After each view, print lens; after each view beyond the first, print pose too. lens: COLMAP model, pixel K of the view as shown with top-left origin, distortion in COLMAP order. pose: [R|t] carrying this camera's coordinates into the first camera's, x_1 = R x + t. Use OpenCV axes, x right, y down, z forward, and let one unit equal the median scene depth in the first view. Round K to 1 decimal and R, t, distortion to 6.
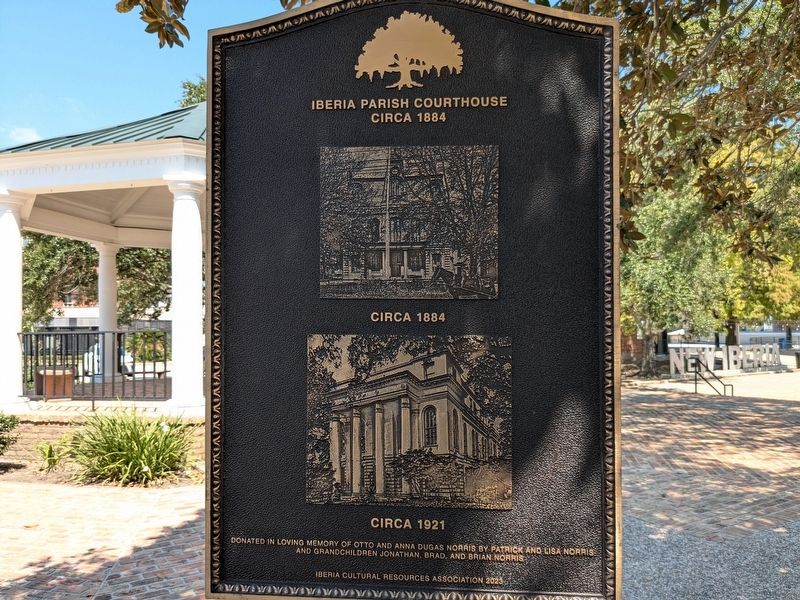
lens RADIAL K [[622.8, 0, 383.9], [0, 622.8, 299.4], [0, 0, 1]] dist [0.049138, -0.075883]
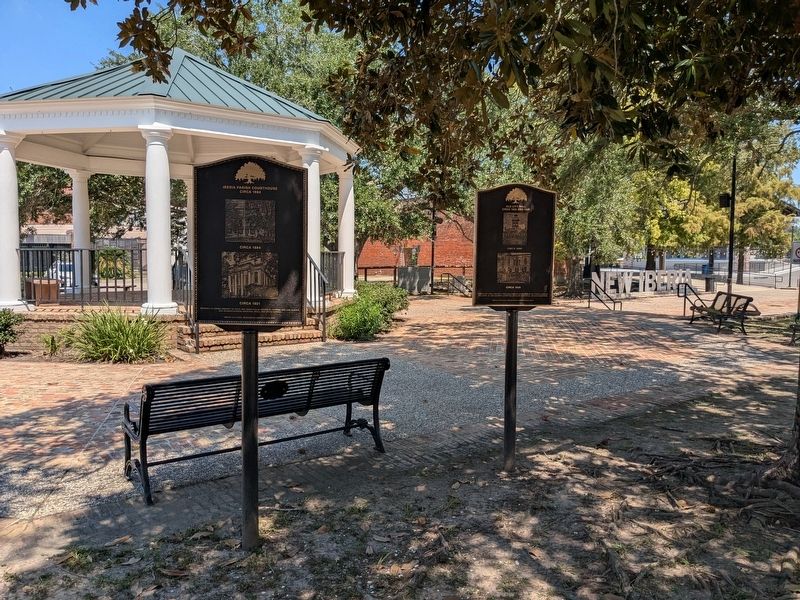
lens RADIAL K [[624.6, 0, 394.8], [0, 624.6, 280.0], [0, 0, 1]] dist [0.064399, -0.109563]
pose [[0.997104, 0.012838, 0.074965, 0.038291], [-0.019785, 0.995501, 0.092667, -0.008672], [-0.073438, -0.093882, 0.992871, -0.170426]]
